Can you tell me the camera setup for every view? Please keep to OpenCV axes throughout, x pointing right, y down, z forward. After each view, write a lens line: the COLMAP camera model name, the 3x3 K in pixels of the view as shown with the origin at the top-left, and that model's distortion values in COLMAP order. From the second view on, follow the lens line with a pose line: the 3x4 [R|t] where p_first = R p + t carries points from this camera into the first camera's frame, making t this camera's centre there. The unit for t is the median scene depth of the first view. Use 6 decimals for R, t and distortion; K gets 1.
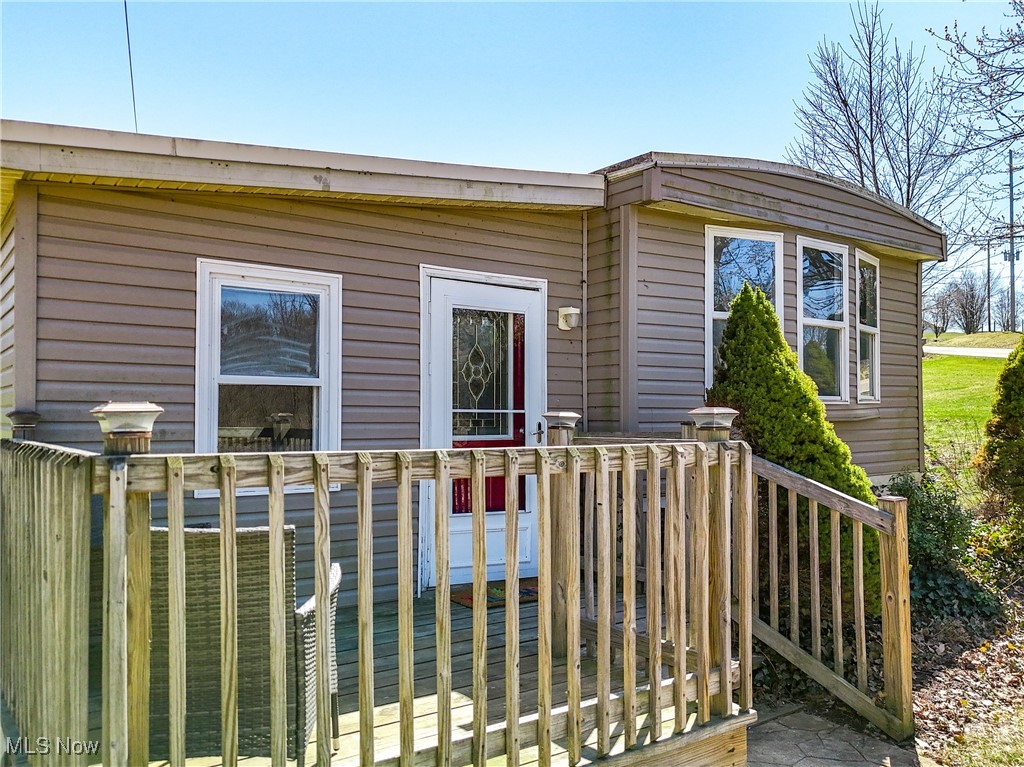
lens RADIAL K [[825.1, 0, 493.7], [0, 825.1, 399.1], [0, 0, 1]] dist [0.053823, -0.000002]
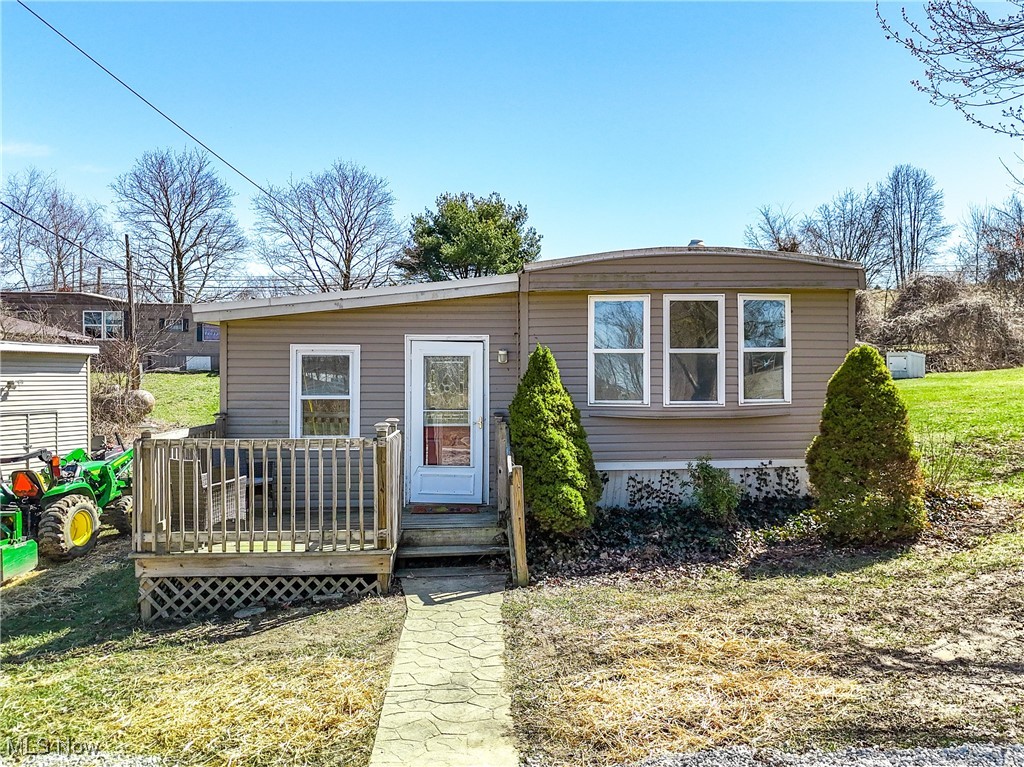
lens RADIAL K [[831.4, 0, 509.8], [0, 831.4, 367.7], [0, 0, 1]] dist [0.075065, -0.078465]
pose [[0.845308, -0.002641, -0.534273, 1.121623], [0.011829, 0.999835, 0.013773, -0.106723], [0.534149, -0.017962, 0.845200, -0.497073]]
